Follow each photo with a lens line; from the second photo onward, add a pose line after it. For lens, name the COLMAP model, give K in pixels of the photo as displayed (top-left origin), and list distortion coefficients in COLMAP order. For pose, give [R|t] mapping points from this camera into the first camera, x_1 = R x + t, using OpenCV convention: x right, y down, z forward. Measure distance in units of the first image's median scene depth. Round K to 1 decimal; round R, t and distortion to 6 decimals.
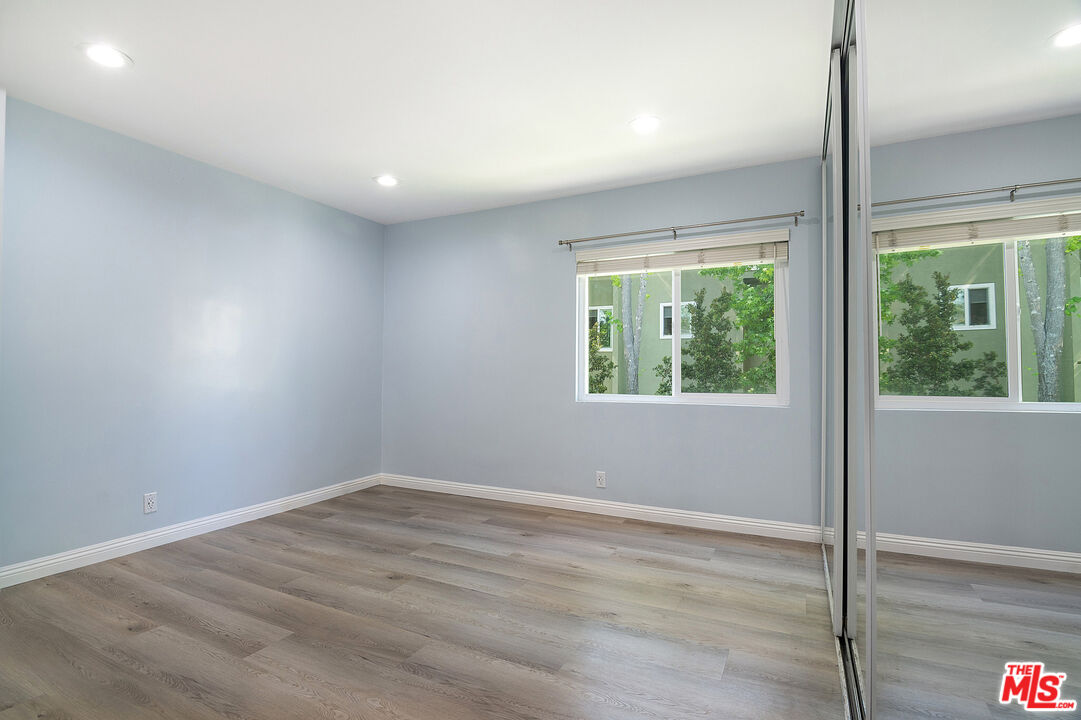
lens RADIAL K [[523.6, 0, 540.1], [0, 523.6, 360.4], [0, 0, 1]] dist [-0.009388, -0.006446]
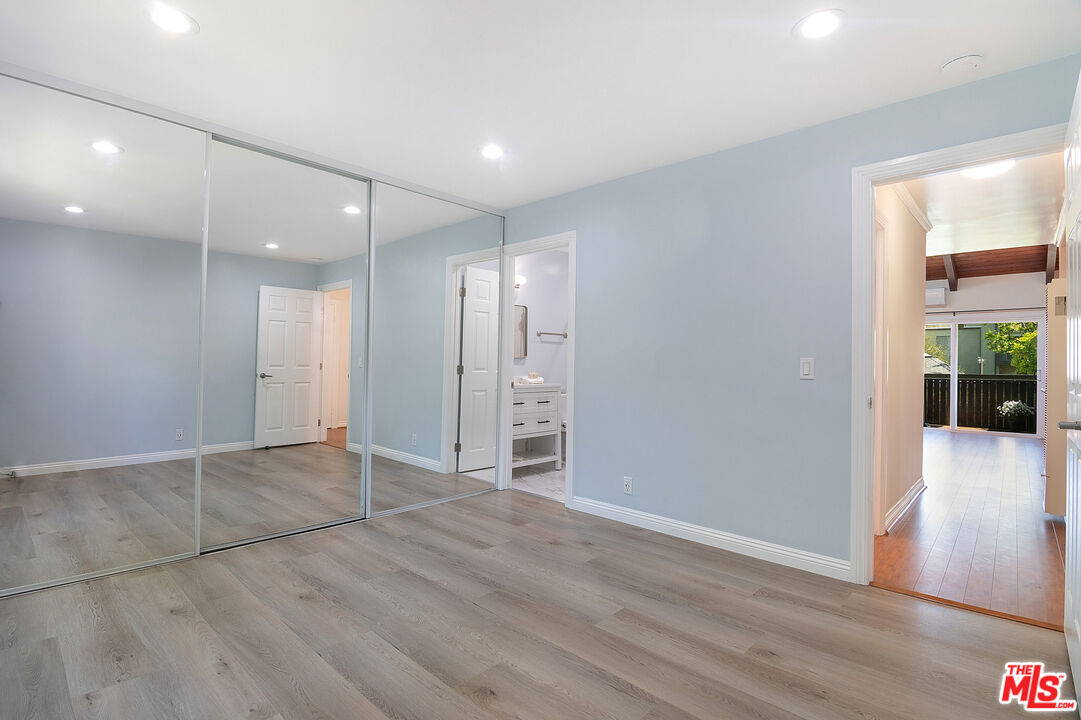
lens RADIAL K [[523.6, 0, 541.3], [0, 523.6, 356.1], [0, 0, 1]] dist [-0.009388, -0.006446]
pose [[-0.959766, -0.013156, 0.280493, -0.567380], [-0.021237, 0.999442, -0.025789, 0.020407], [-0.279998, -0.030708, -0.959509, 1.762432]]
